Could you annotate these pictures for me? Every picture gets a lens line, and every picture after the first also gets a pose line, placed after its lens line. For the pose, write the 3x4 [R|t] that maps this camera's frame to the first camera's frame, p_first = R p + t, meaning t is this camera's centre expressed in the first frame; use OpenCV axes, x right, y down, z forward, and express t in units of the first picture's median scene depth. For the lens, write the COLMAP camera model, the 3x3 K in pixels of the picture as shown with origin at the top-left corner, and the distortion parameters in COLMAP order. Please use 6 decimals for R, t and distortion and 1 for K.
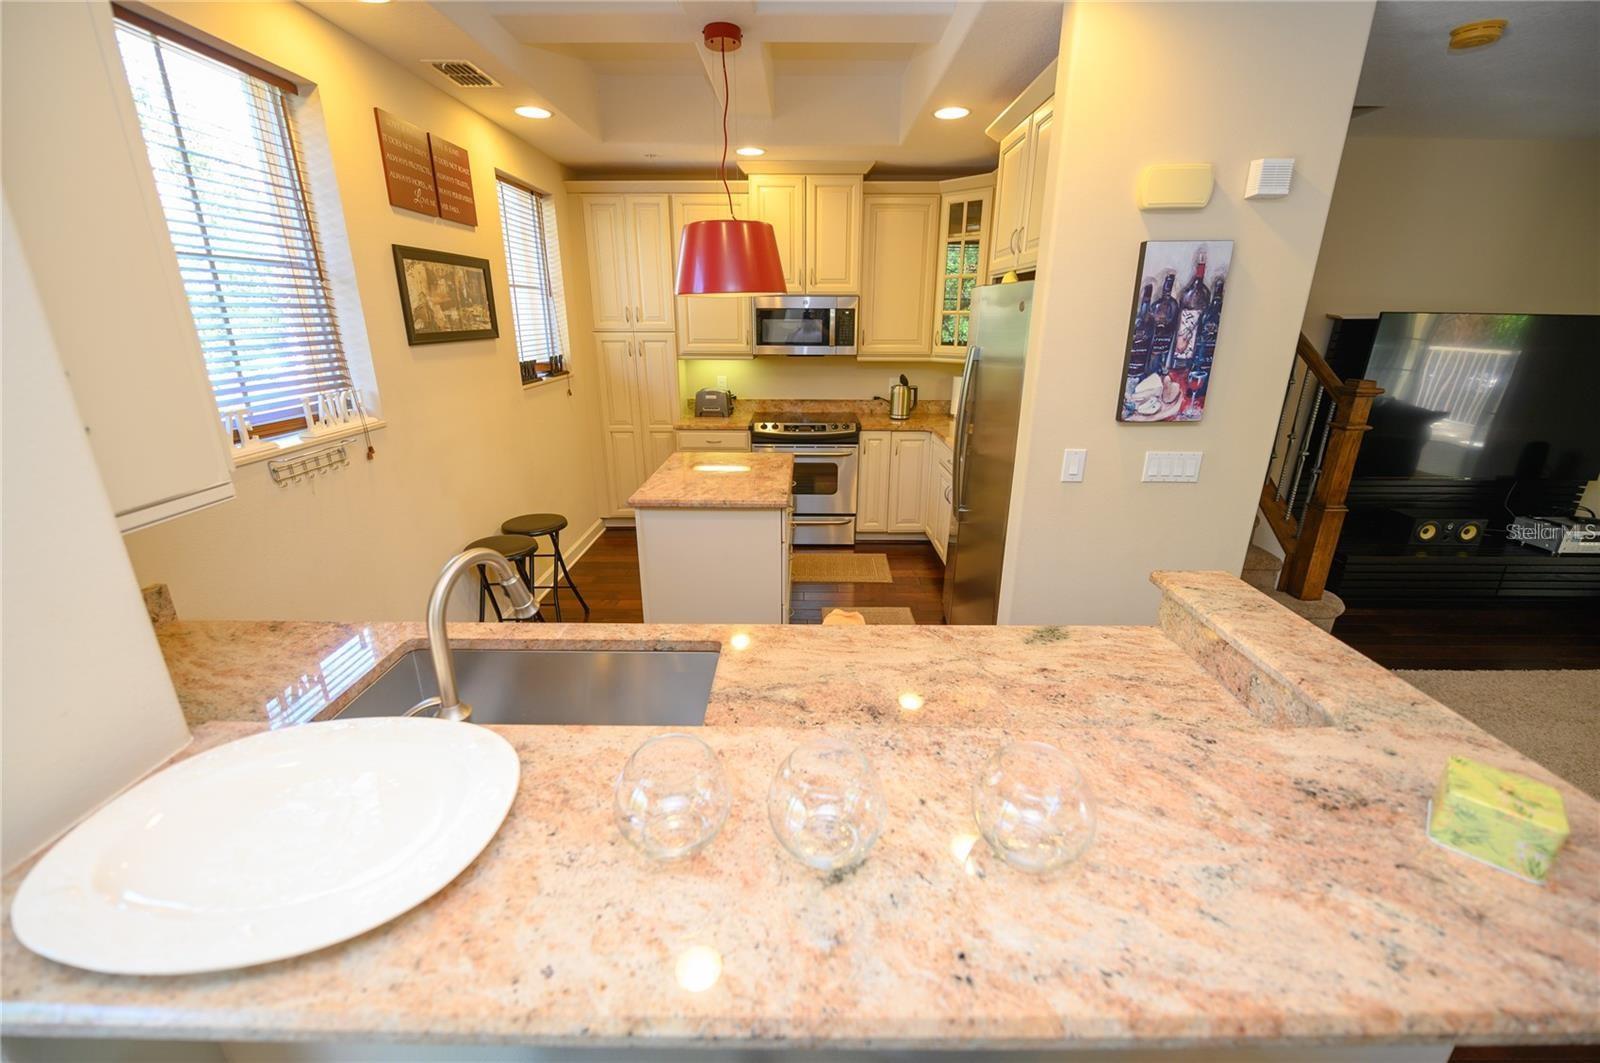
lens RADIAL K [[635.2, 0, 805.2], [0, 635.2, 523.4], [0, 0, 1]] dist [0.000407, -0.002064]
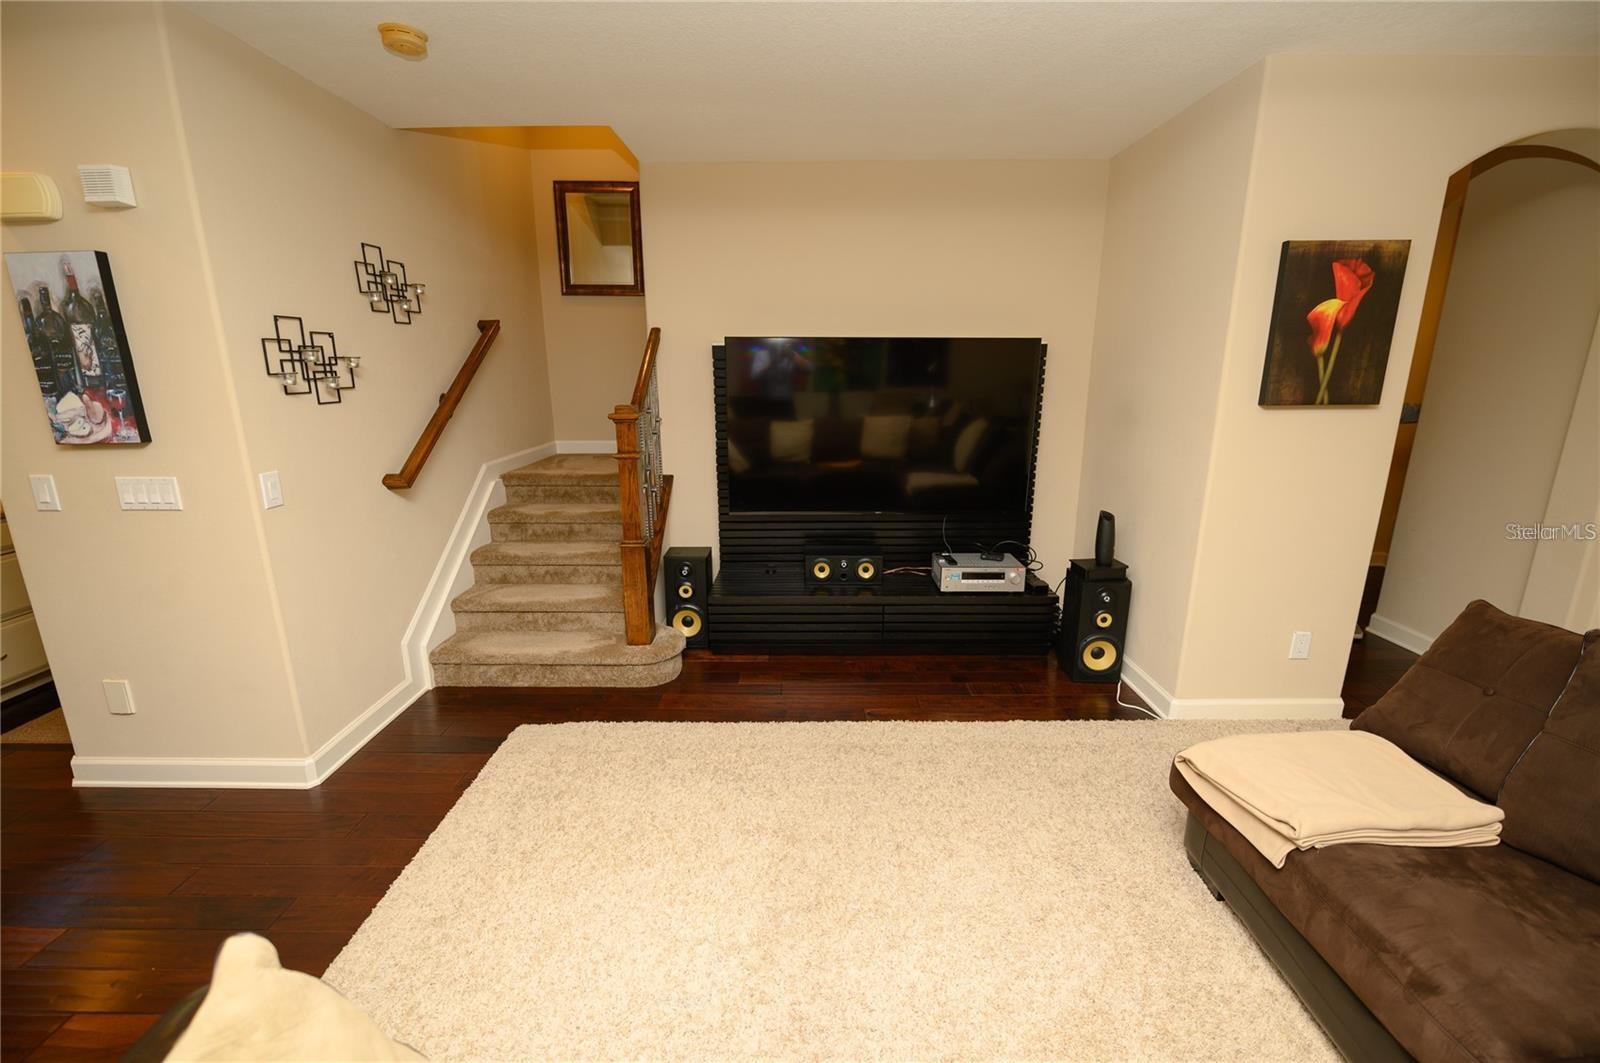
lens RADIAL K [[635.2, 0, 795.4], [0, 635.2, 532.2], [0, 0, 1]] dist [0.000407, -0.002064]
pose [[0.999636, -0.003722, -0.026727, 1.645068], [0.001974, 0.997875, -0.065124, 0.031816], [0.026913, 0.065048, 0.997519, 0.115653]]
